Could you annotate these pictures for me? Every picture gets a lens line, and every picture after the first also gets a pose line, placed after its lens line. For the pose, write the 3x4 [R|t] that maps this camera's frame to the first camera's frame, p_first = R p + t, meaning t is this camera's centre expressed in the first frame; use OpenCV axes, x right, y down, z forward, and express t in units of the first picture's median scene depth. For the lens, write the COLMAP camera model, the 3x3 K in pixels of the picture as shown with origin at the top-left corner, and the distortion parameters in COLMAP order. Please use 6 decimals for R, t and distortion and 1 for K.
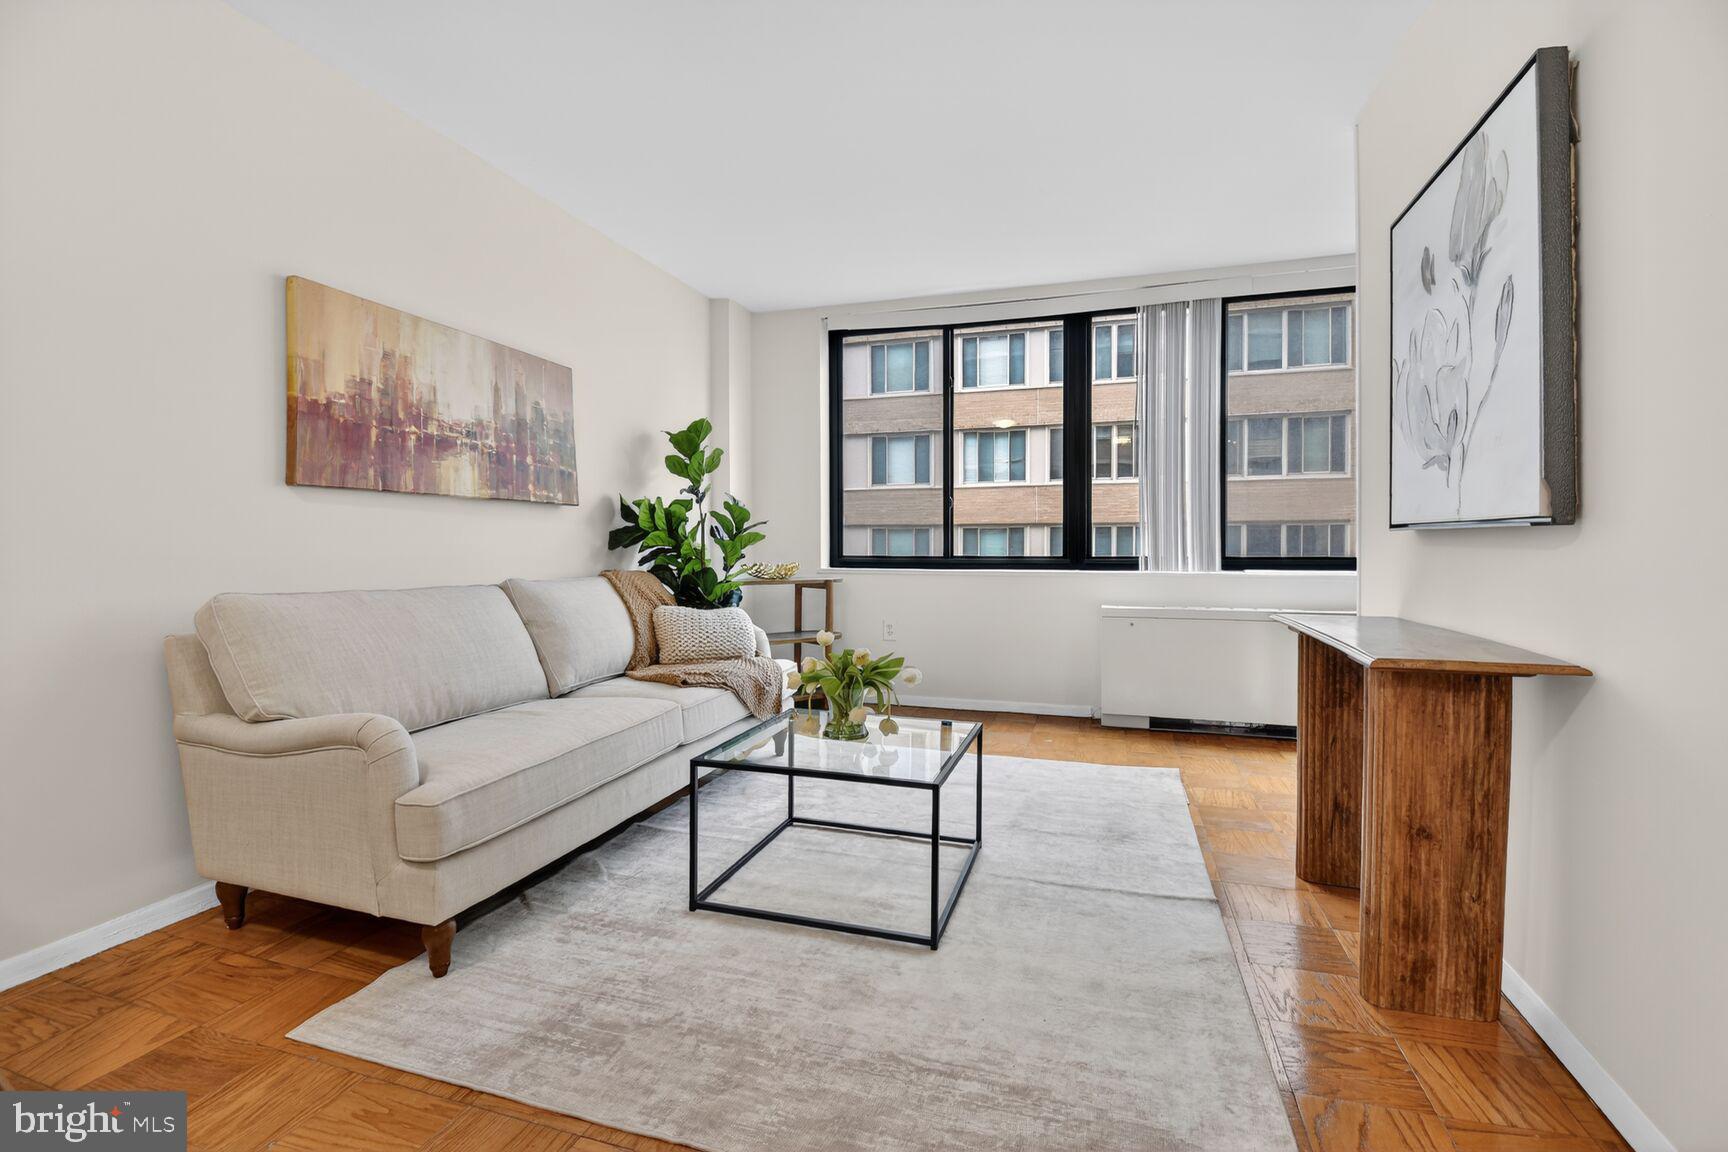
lens RADIAL K [[768.0, 0, 861.9], [0, 768.0, 556.3], [0, 0, 1]] dist [-0.003346, -0.001189]
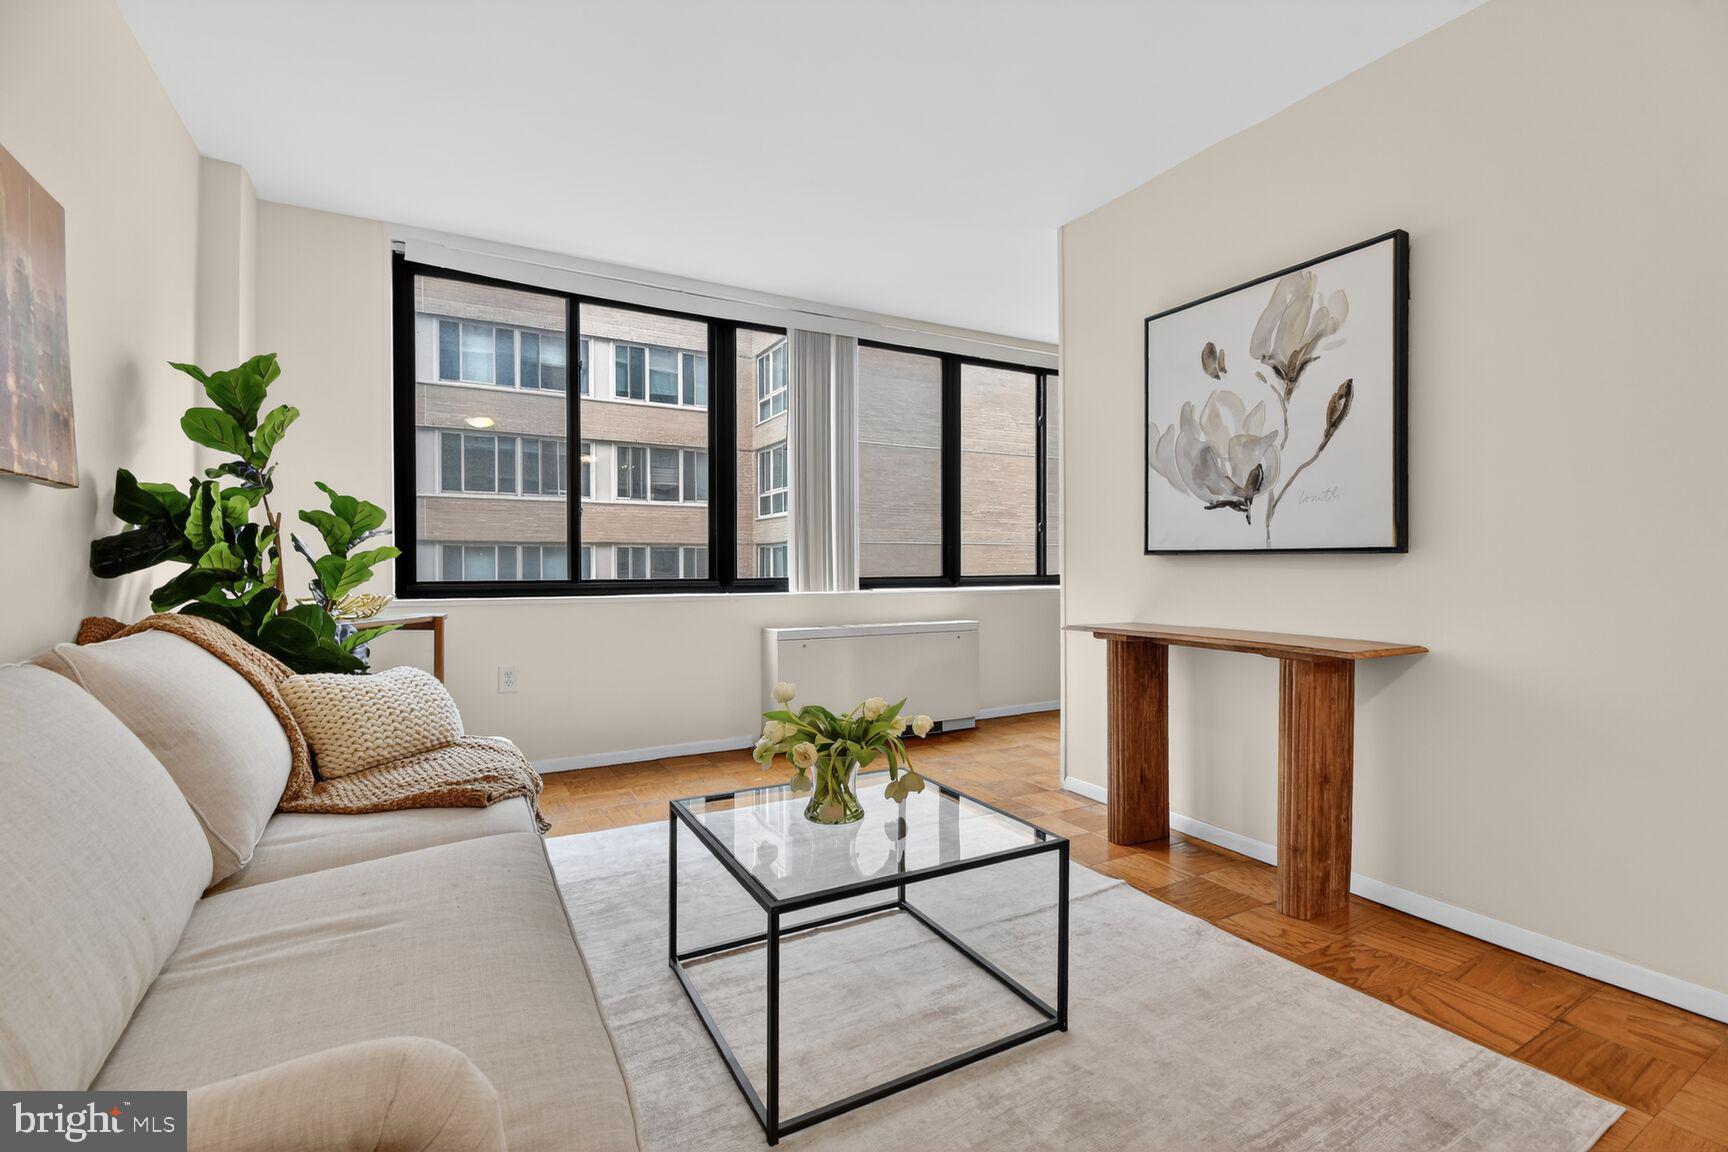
lens RADIAL K [[766.2, 0, 867.4], [0, 766.2, 569.1], [0, 0, 1]] dist [0.017202, -0.022934]
pose [[0.686480, -0.004724, 0.727133, -0.522970], [0.012065, 0.999915, -0.004894, -0.008385], [-0.727049, 0.012133, 0.686479, 0.419902]]
